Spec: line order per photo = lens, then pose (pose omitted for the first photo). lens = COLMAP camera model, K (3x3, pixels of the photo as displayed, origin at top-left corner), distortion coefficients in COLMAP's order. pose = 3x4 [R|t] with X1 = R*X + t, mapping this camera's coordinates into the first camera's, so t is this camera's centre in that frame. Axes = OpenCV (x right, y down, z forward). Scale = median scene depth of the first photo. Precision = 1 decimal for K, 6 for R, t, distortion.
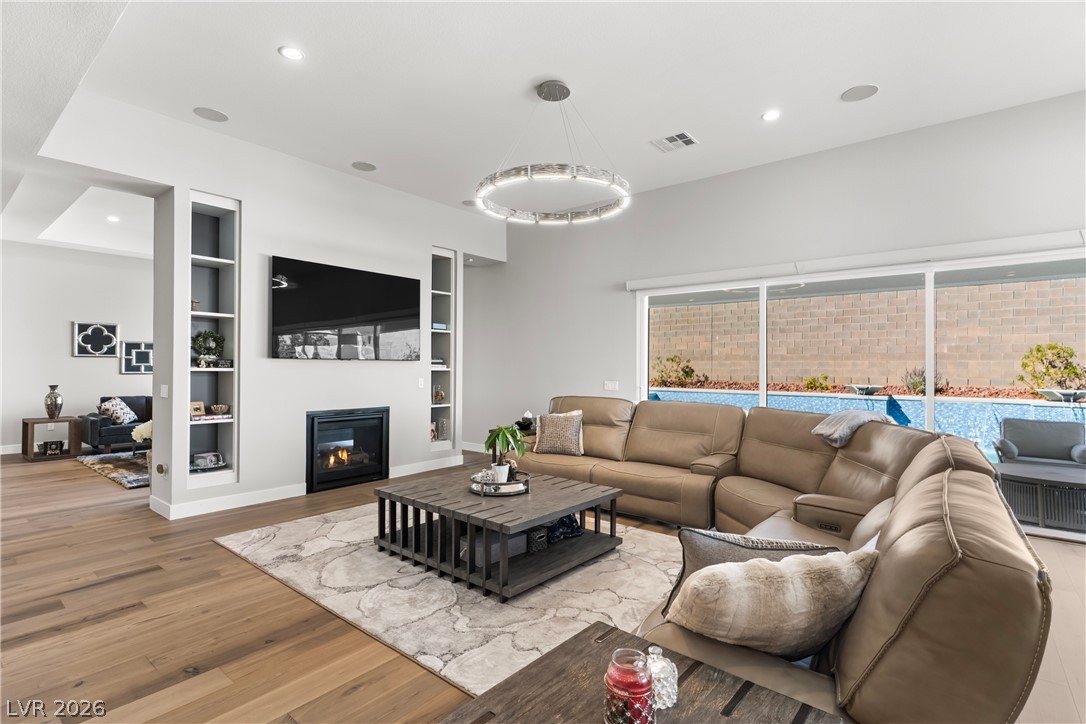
lens RADIAL K [[522.1, 0, 546.8], [0, 522.1, 362.6], [0, 0, 1]] dist [0.003617, 0.000564]
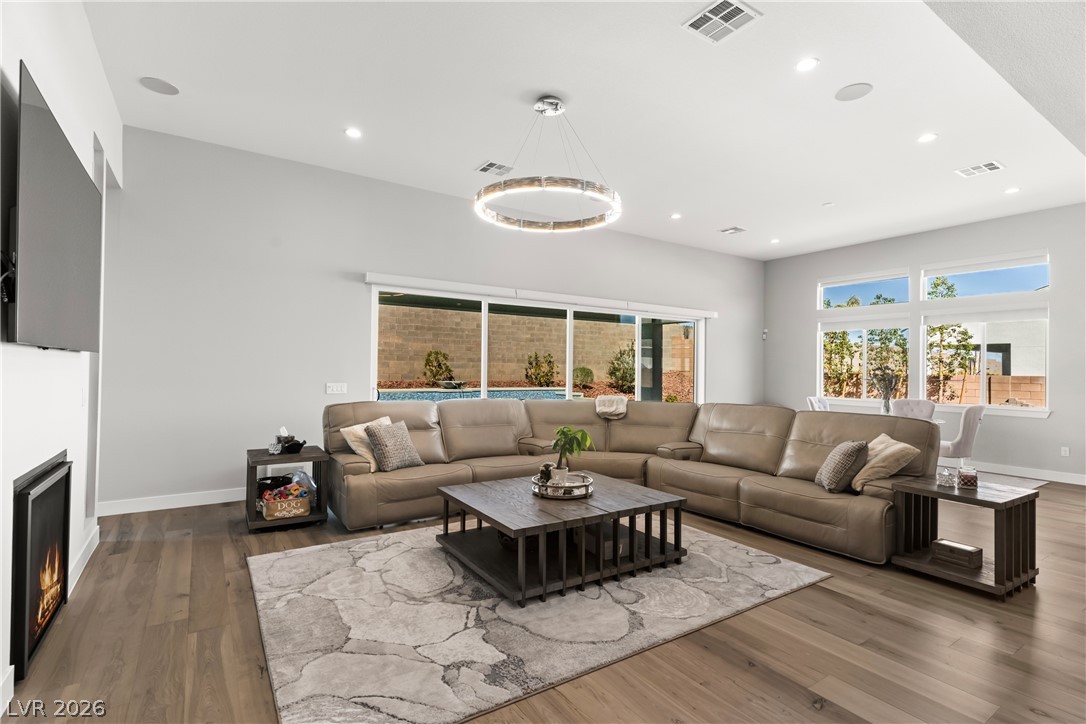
lens RADIAL K [[522.1, 0, 545.7], [0, 522.1, 361.2], [0, 0, 1]] dist [0.003617, 0.000564]
pose [[0.290872, 0.010933, 0.956699, -1.071732], [-0.015198, 0.999861, -0.006805, -0.000573], [-0.956641, -0.012561, 0.290998, 0.753900]]
